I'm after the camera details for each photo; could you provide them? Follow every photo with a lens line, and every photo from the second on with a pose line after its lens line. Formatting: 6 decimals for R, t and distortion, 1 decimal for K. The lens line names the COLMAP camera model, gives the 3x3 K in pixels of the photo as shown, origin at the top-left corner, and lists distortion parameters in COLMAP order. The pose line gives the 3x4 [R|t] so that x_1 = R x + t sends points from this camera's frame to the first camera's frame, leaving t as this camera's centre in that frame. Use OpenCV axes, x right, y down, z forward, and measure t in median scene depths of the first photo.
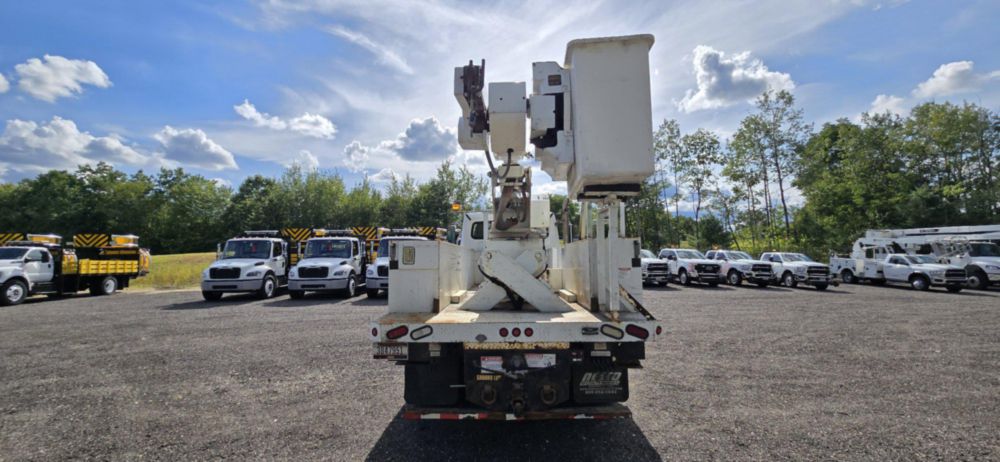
lens RADIAL K [[410.8, 0, 501.0], [0, 410.8, 221.2], [0, 0, 1]] dist [0.000411, 0.000371]
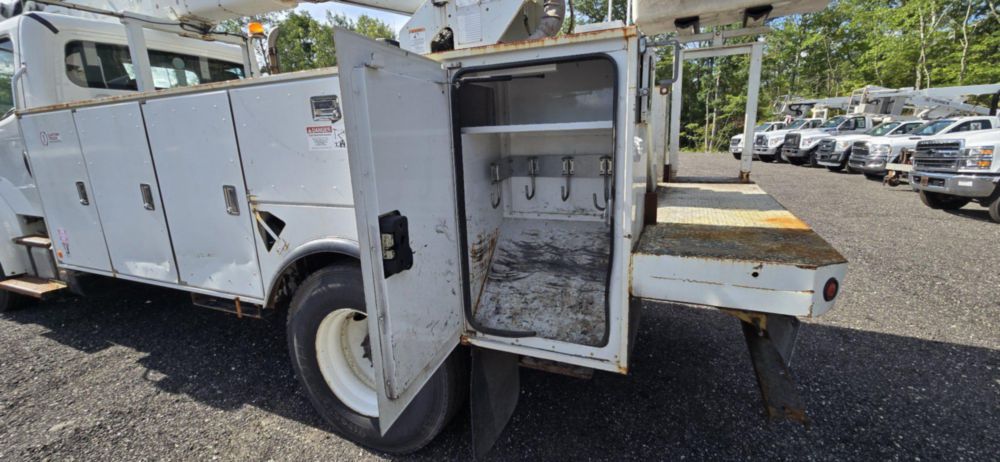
lens RADIAL K [[410.8, 0, 501.5], [0, 410.8, 228.1], [0, 0, 1]] dist [0.000411, 0.000371]
pose [[0.387848, -0.208701, 0.897785, -0.053274], [-0.047548, 0.968202, 0.245611, 0.010676], [-0.920496, -0.137948, 0.365592, 0.083836]]
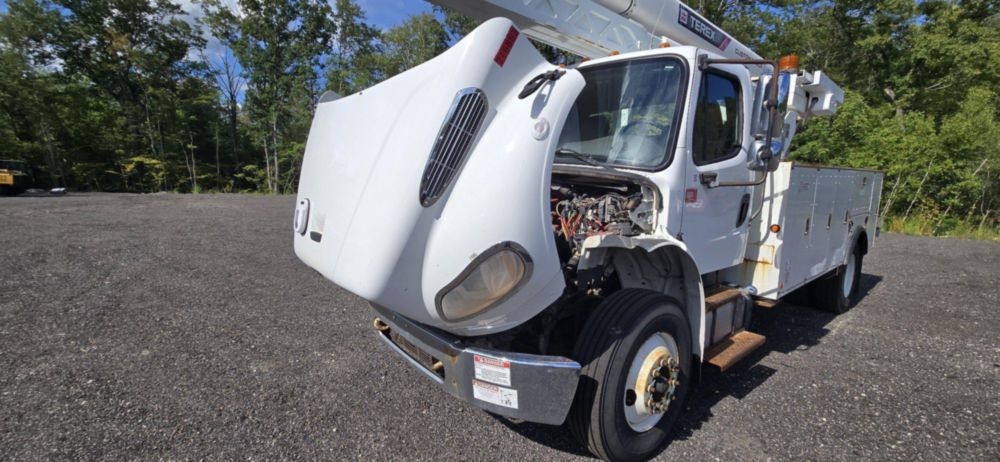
lens RADIAL K [[410.8, 0, 499.5], [0, 410.8, 230.5], [0, 0, 1]] dist [0.000411, 0.000371]
pose [[-0.652759, -0.108527, 0.749752, -0.043845], [-0.078567, 0.994047, 0.075485, 0.022953], [-0.753481, -0.009632, -0.657399, 0.263122]]
